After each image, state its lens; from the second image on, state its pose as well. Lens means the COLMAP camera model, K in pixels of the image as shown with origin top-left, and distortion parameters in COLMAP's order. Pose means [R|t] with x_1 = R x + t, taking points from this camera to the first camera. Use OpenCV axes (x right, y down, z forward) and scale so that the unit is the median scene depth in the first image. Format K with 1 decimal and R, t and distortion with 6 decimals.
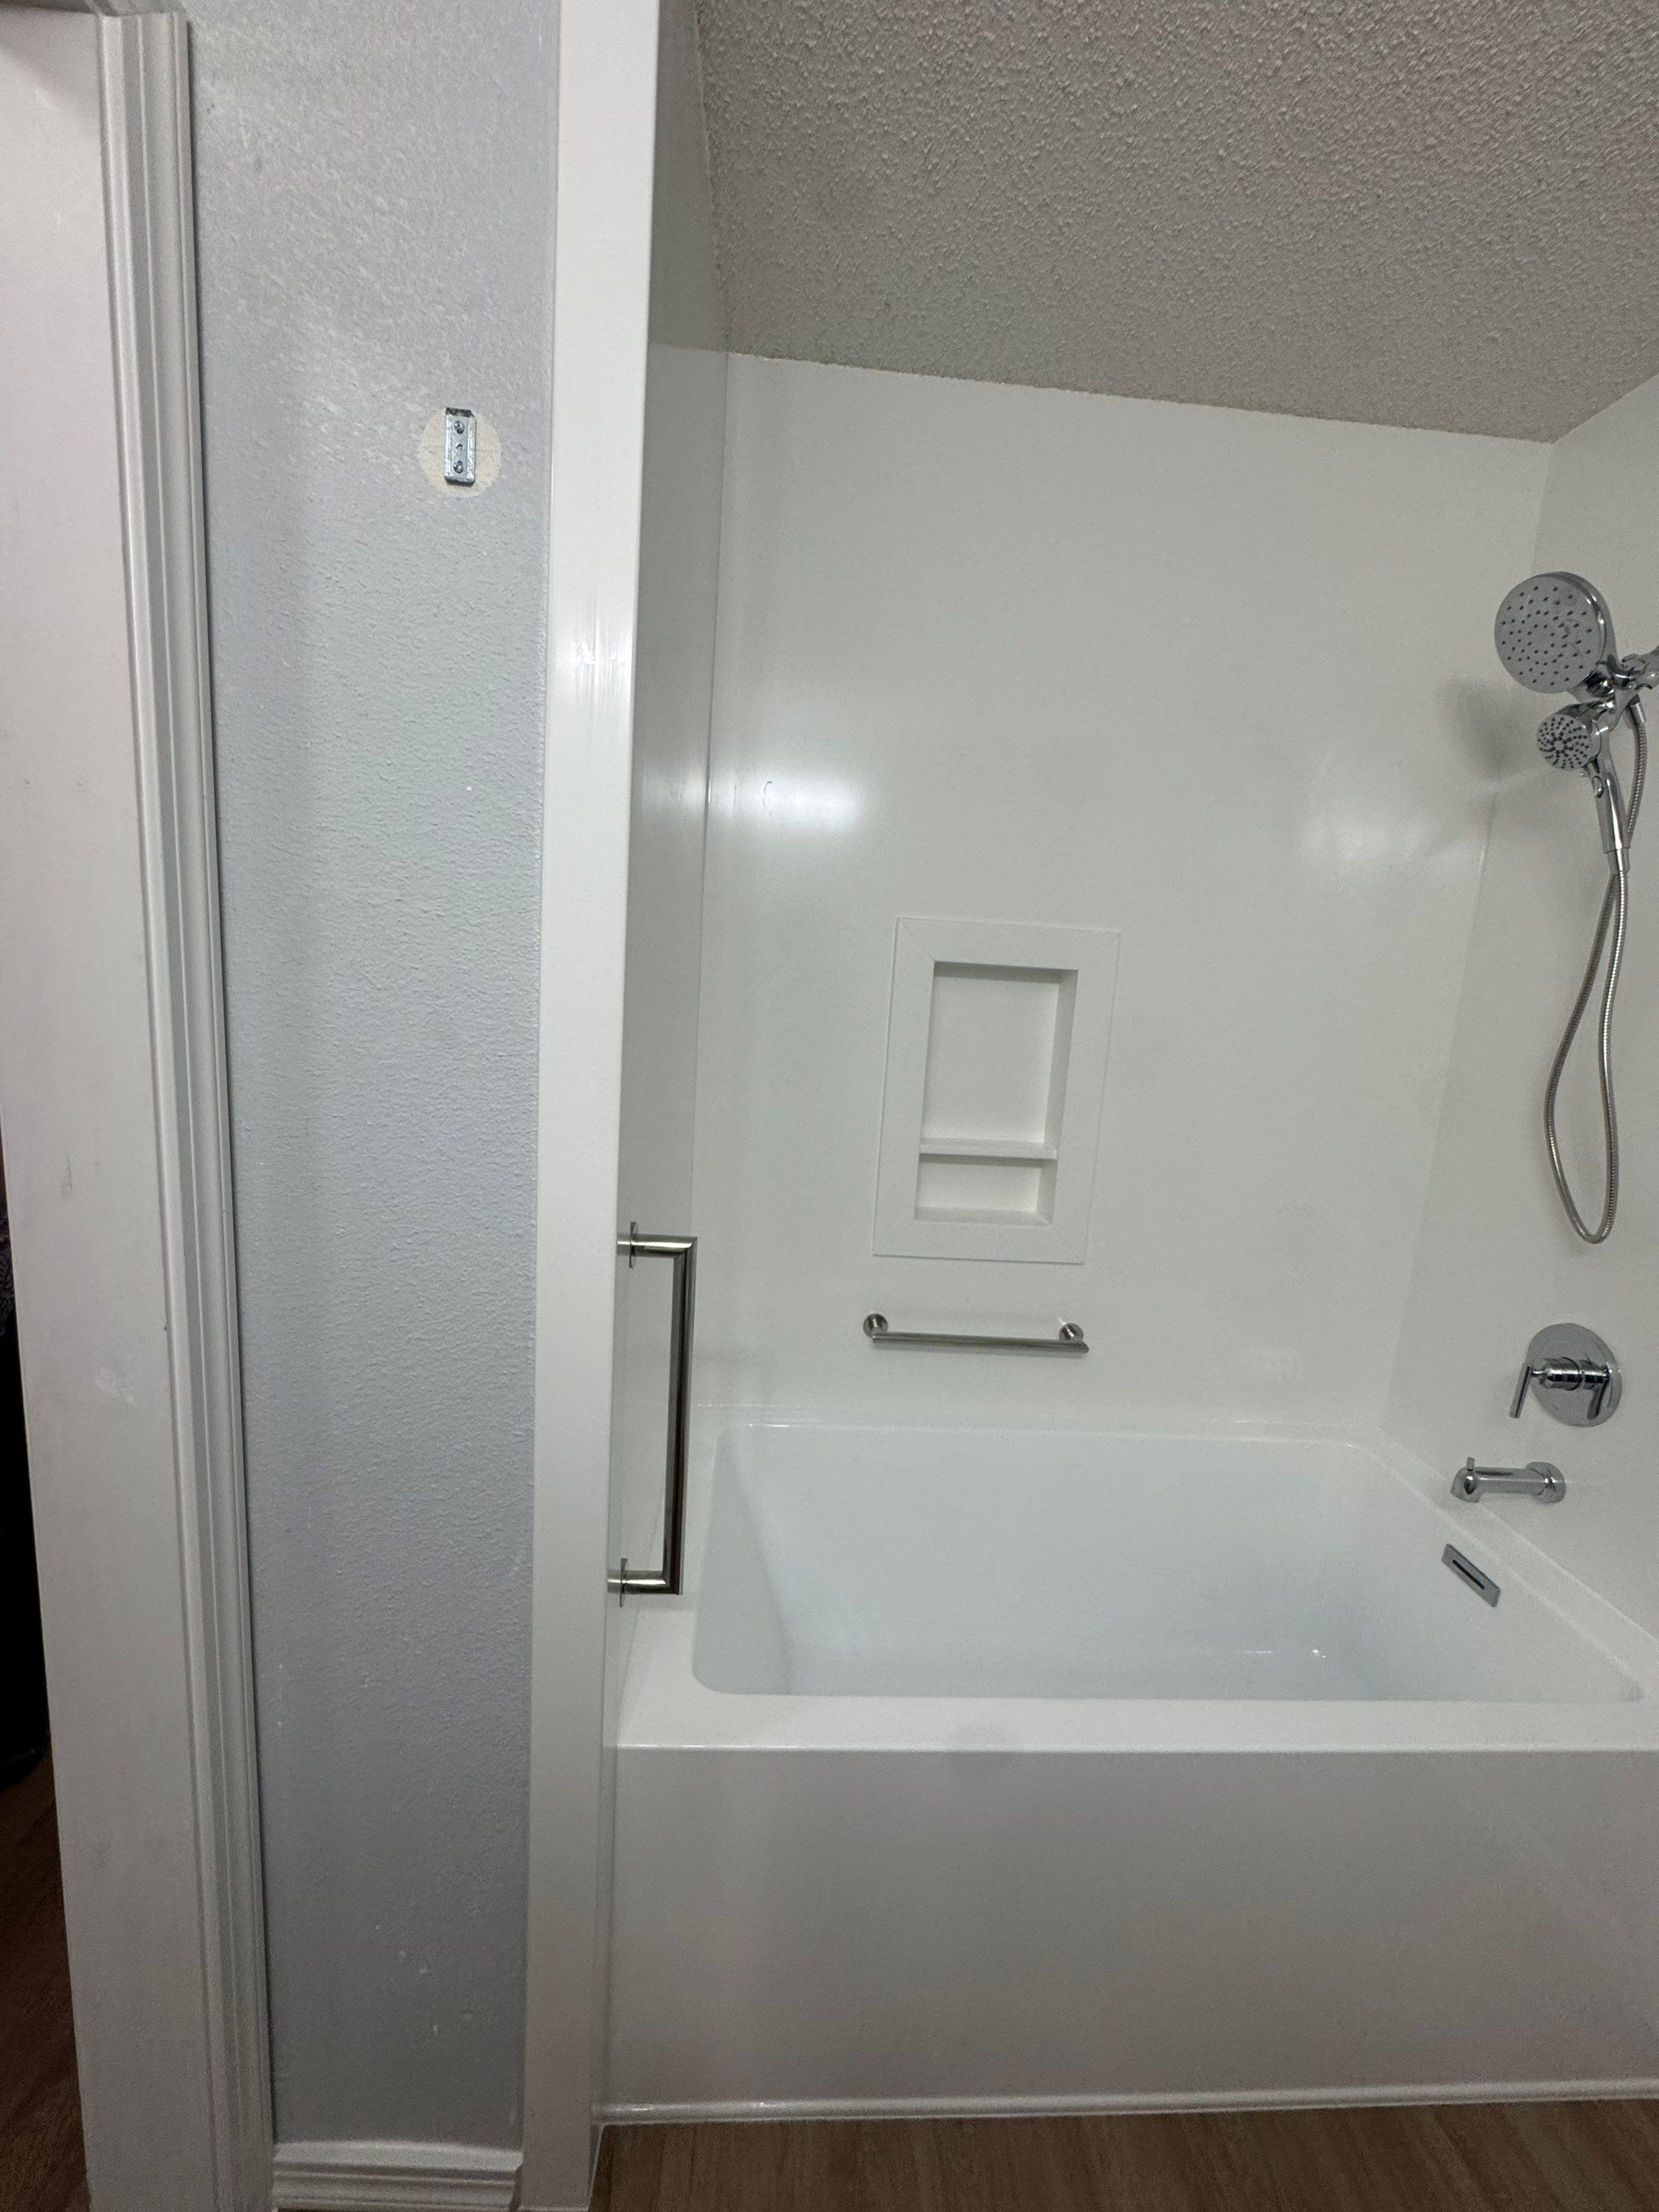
lens RADIAL K [[884.7, 0, 830.6], [0, 884.7, 1103.1], [0, 0, 1]] dist [-0.002058, -0.000356]
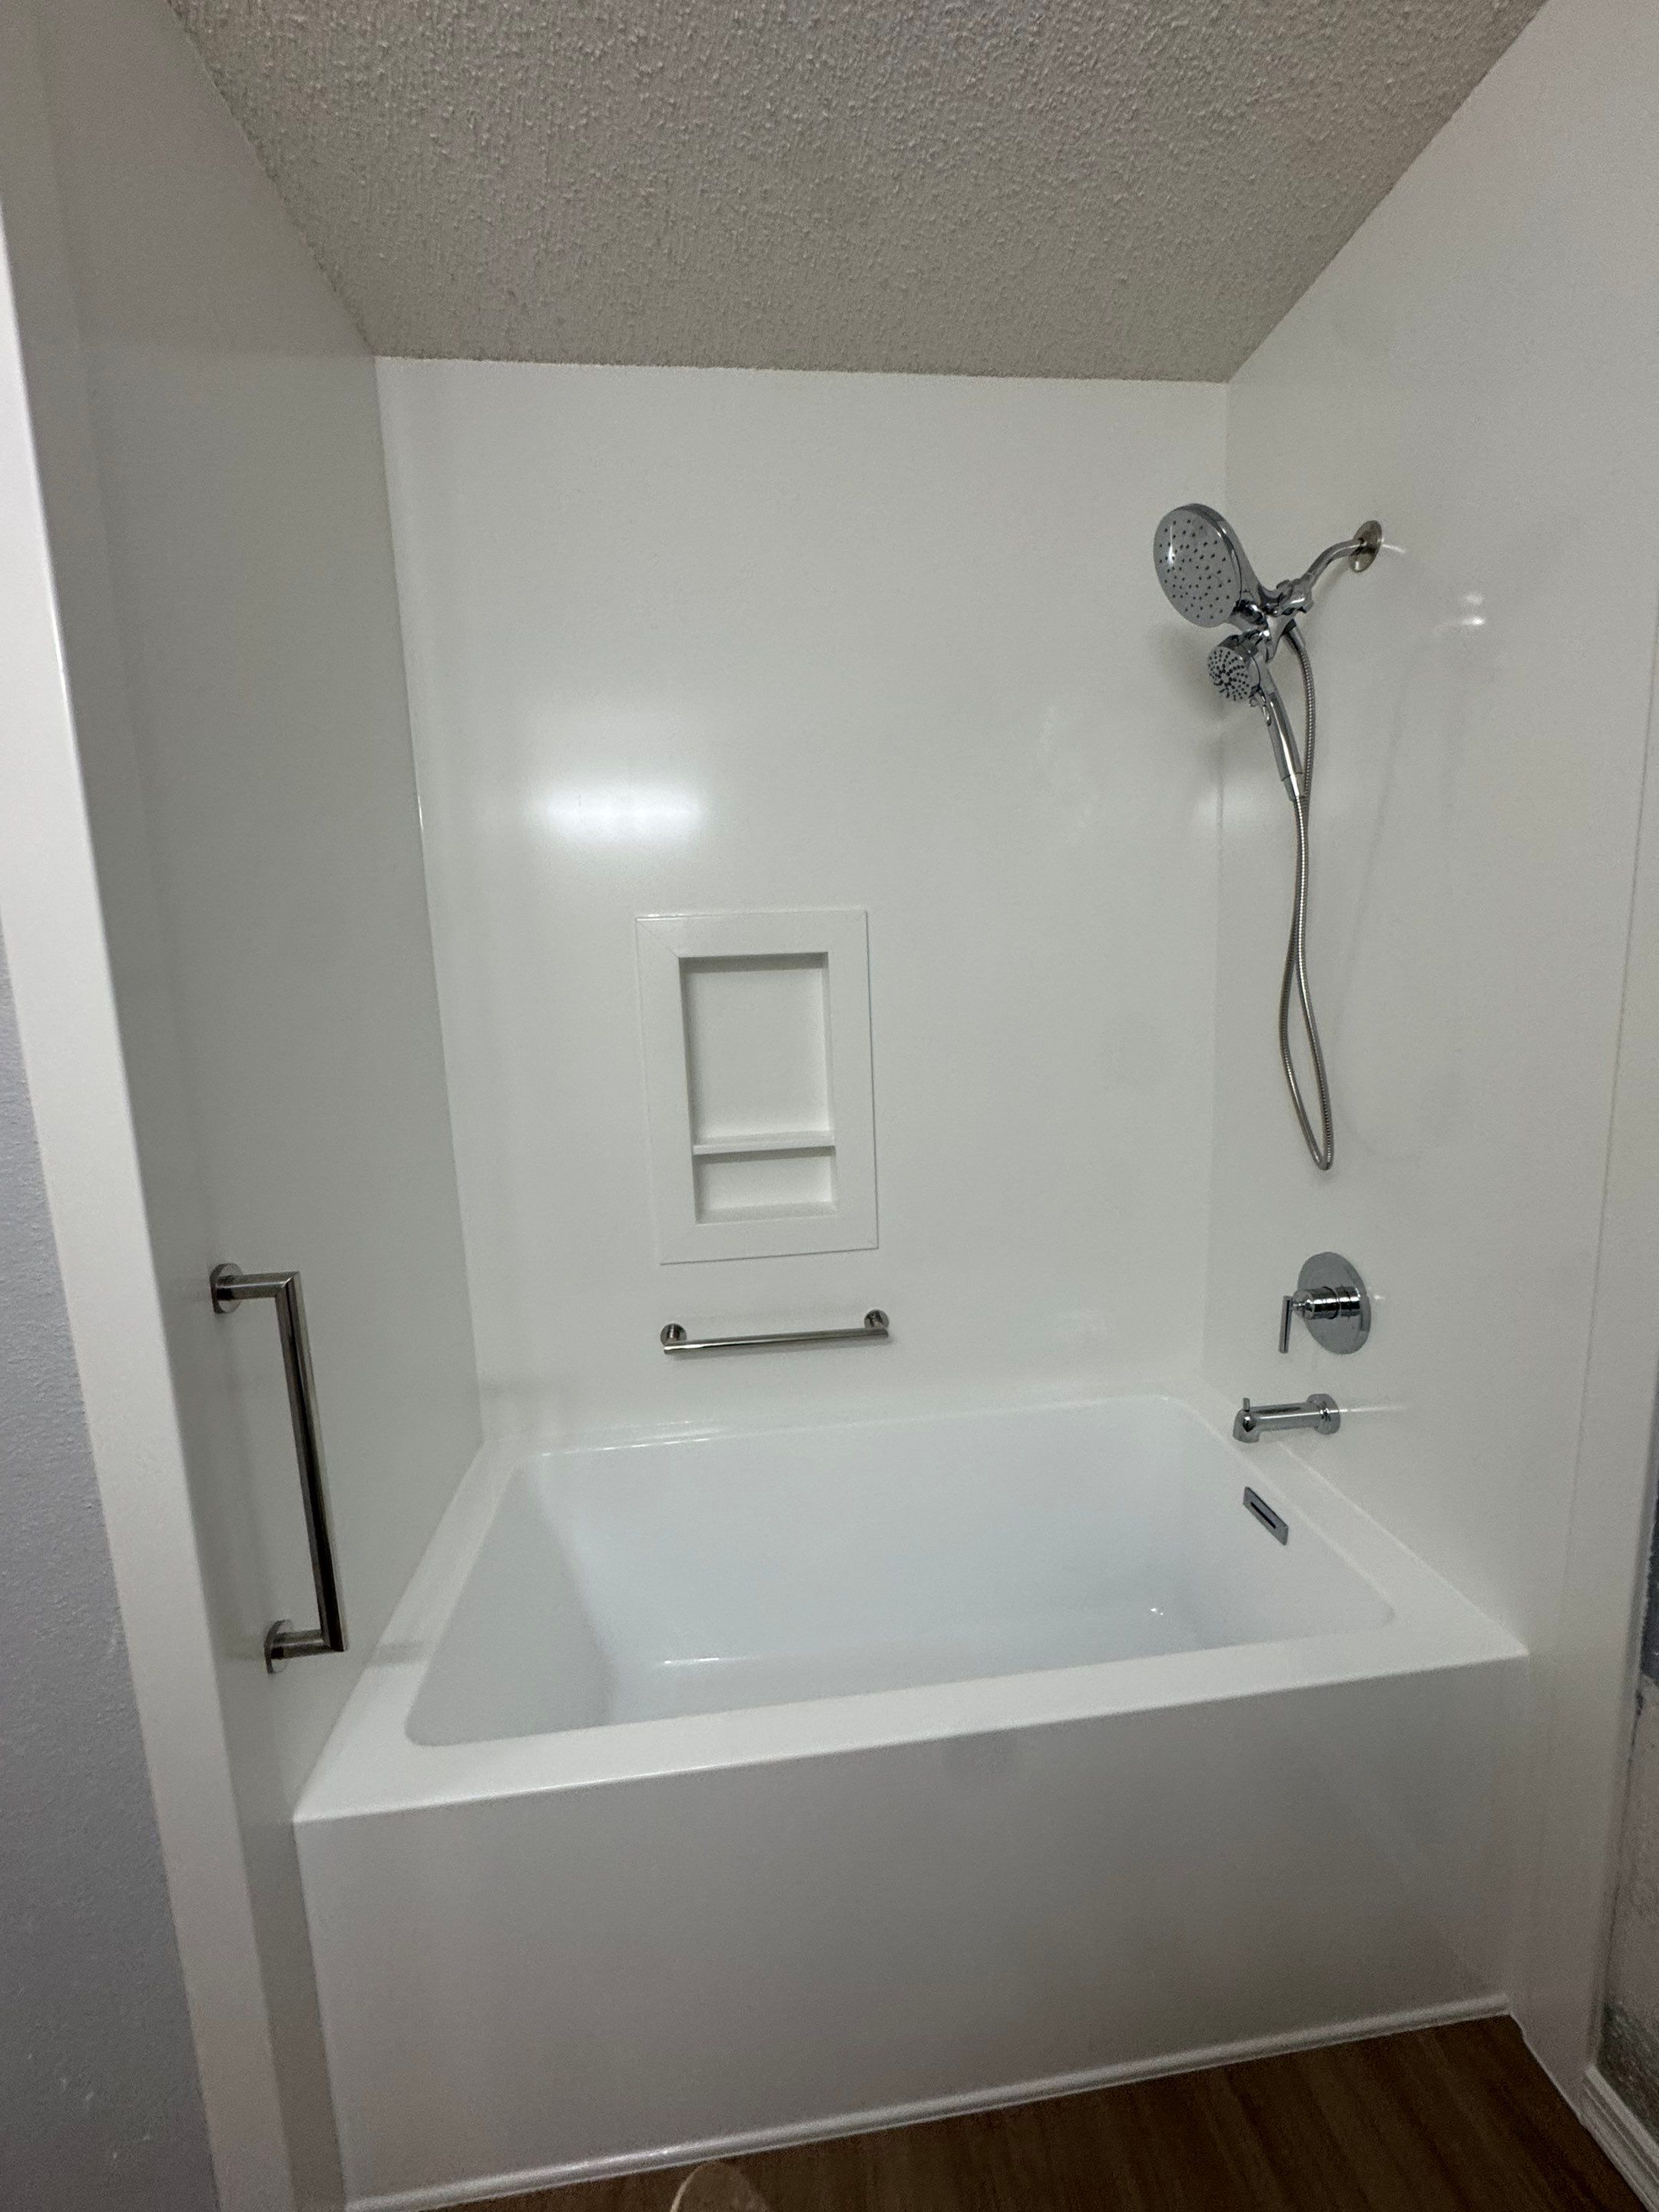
lens RADIAL K [[883.7, 0, 831.2], [0, 883.7, 1103.9], [0, 0, 1]] dist [-0.002390, -0.000043]
pose [[0.993127, -0.109993, 0.040005, 0.292573], [0.110334, 0.993874, -0.006431, 0.031181], [-0.039053, 0.010801, 0.999179, 0.025882]]
